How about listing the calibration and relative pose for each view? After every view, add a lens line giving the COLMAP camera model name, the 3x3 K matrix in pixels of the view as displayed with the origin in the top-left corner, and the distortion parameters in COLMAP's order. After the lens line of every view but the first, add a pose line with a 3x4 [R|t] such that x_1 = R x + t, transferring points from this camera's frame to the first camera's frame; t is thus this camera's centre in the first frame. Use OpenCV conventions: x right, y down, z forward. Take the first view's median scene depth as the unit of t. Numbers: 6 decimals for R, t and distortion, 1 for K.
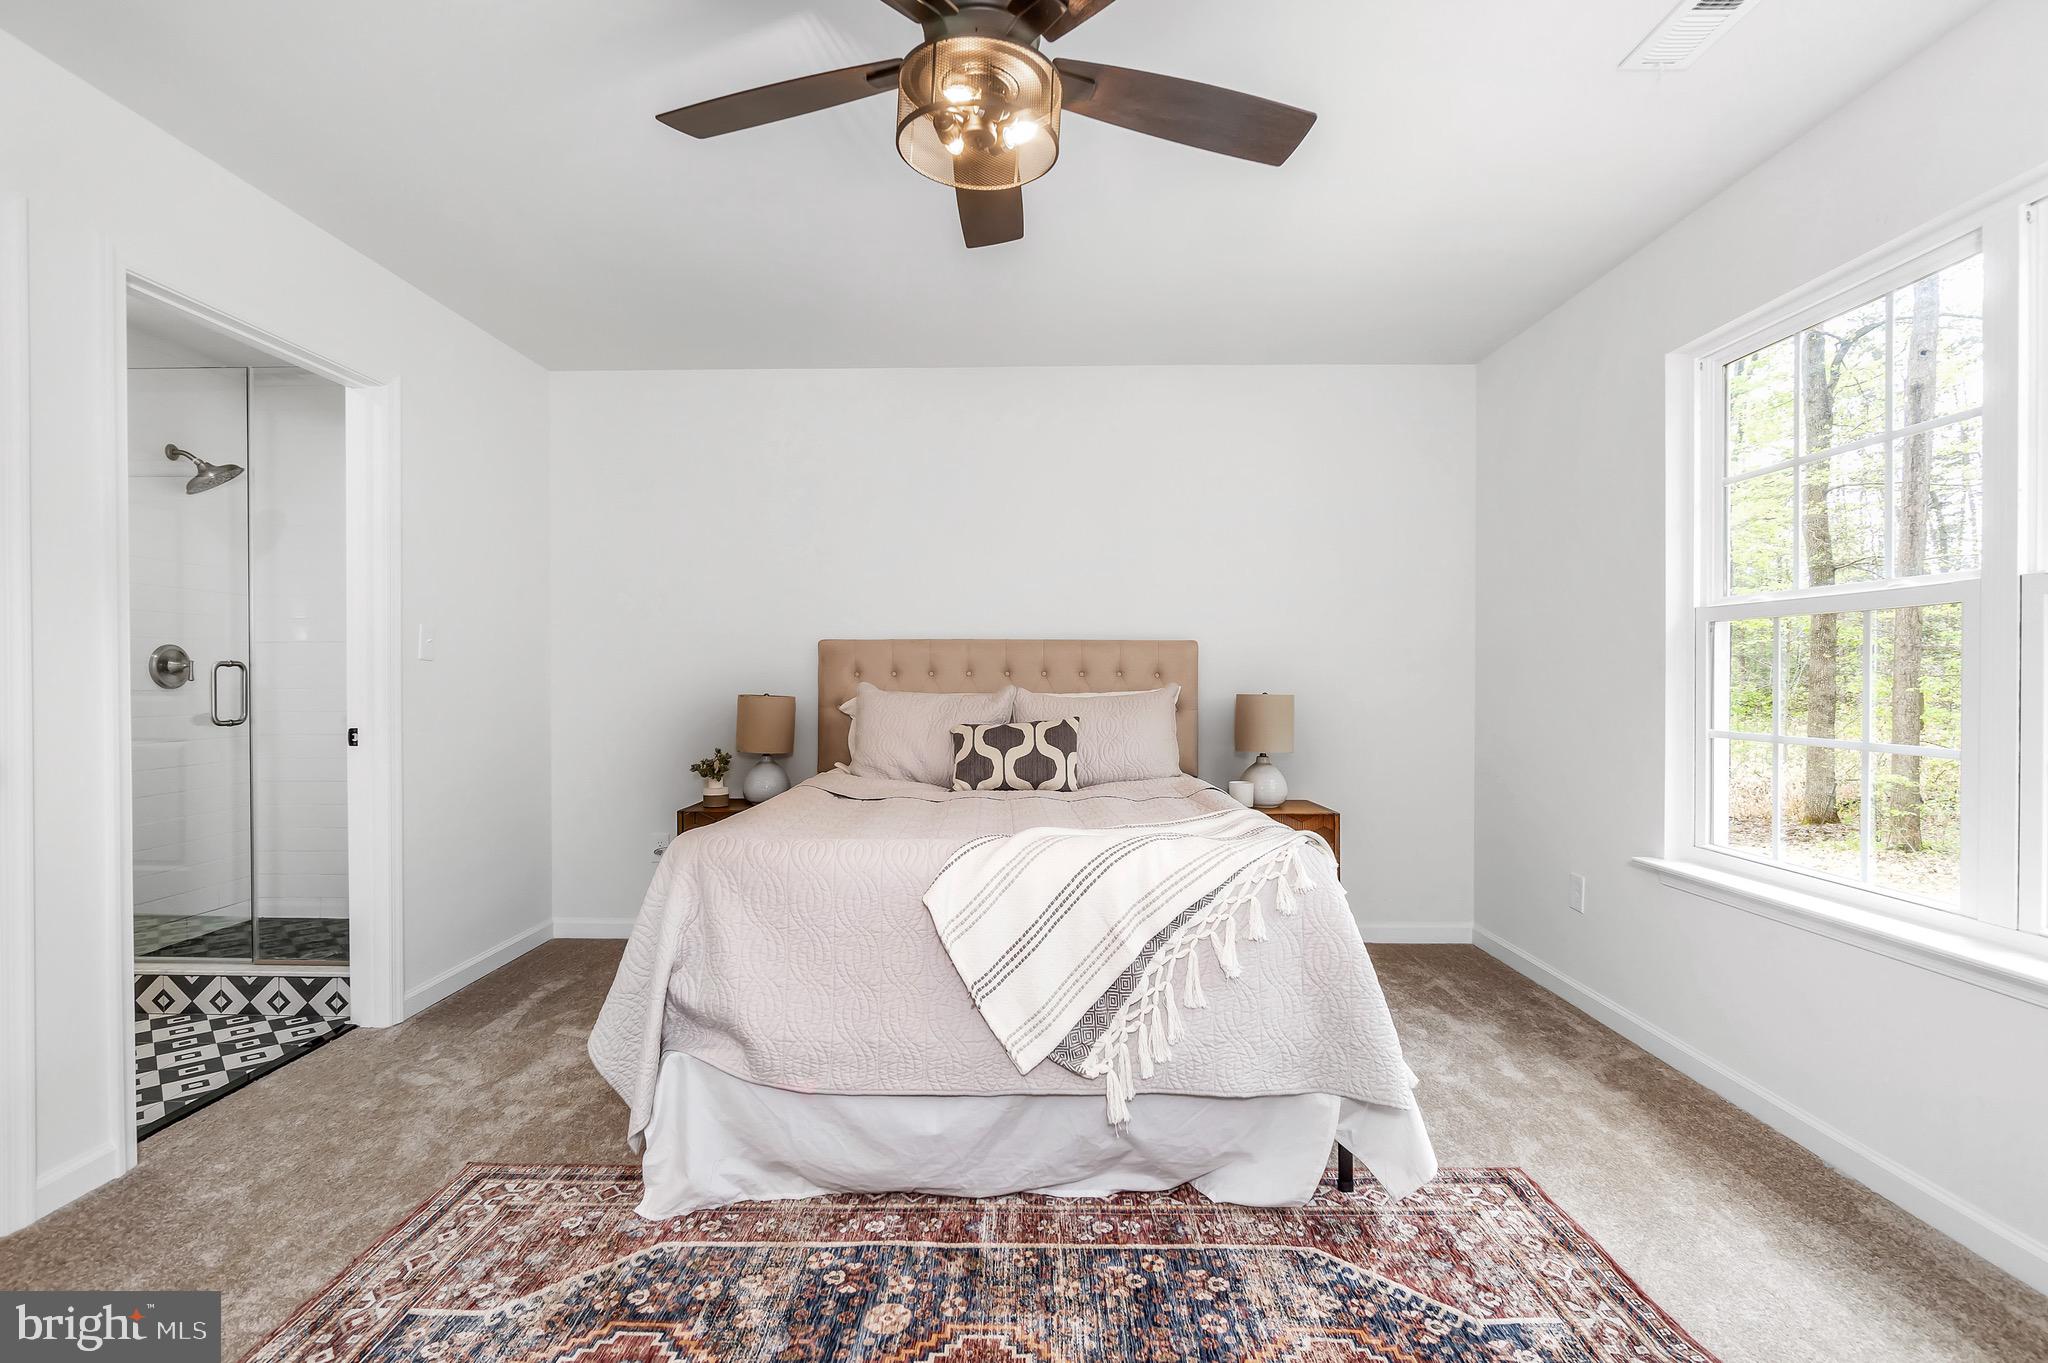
lens RADIAL K [[955.6, 0, 1019.1], [0, 955.6, 683.1], [0, 0, 1]] dist [-0.010438, 0.000063]
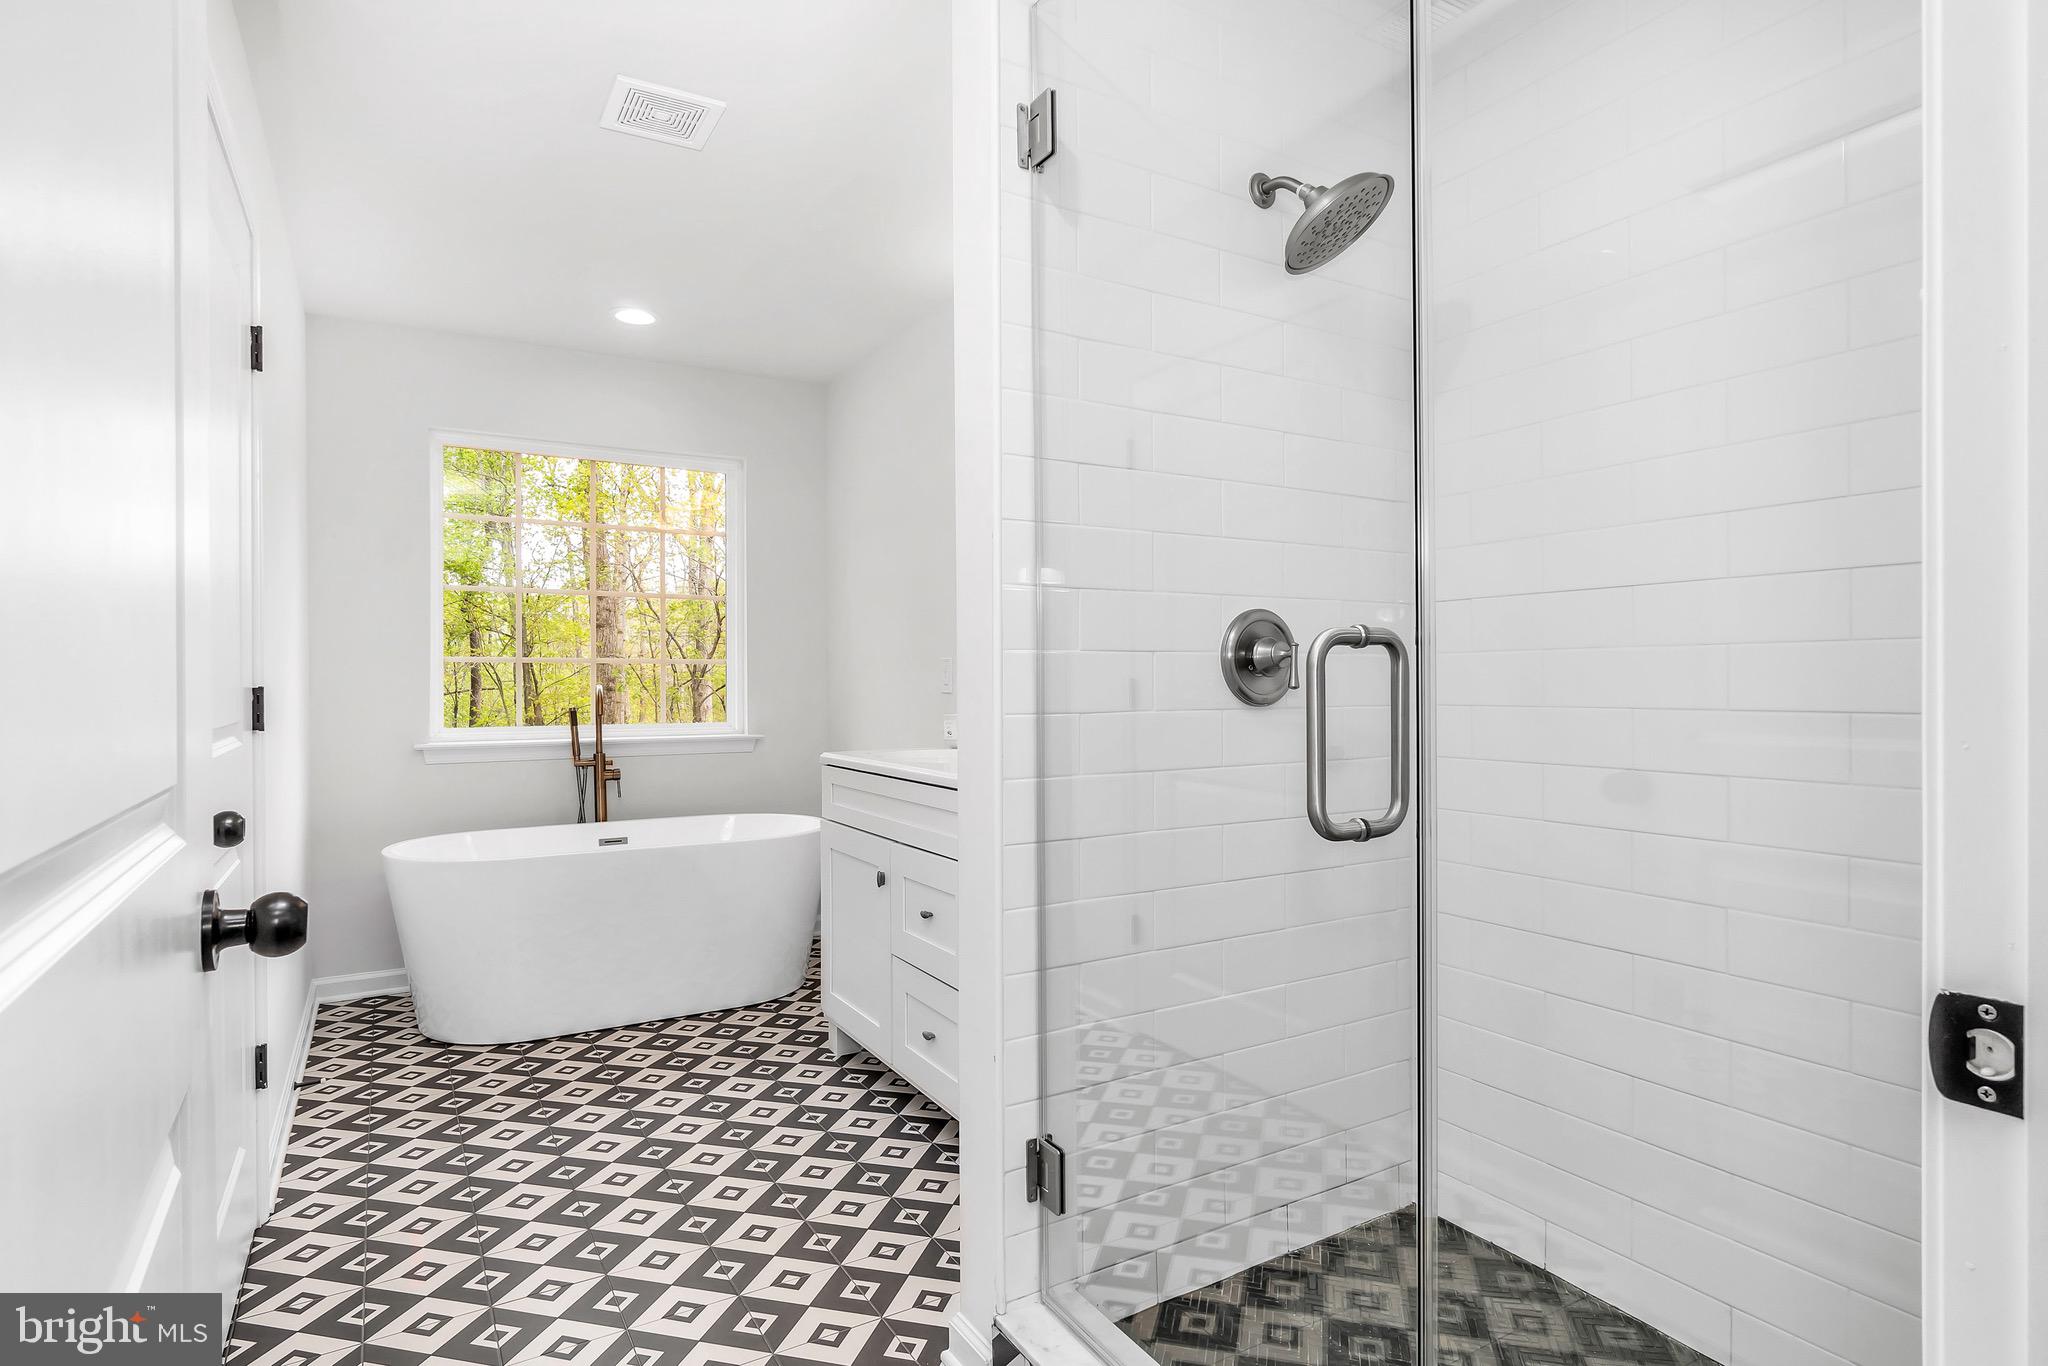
lens RADIAL K [[1070.0, 0, 1024.0], [0, 1070.0, 683.0], [0, 0, 1]] dist [-0.002856, -0.000119]
pose [[0.528519, -0.002423, -0.848918, -0.530063], [0.003664, 0.999993, -0.000573, -0.005206], [0.848913, -0.002807, 0.528524, 0.644133]]
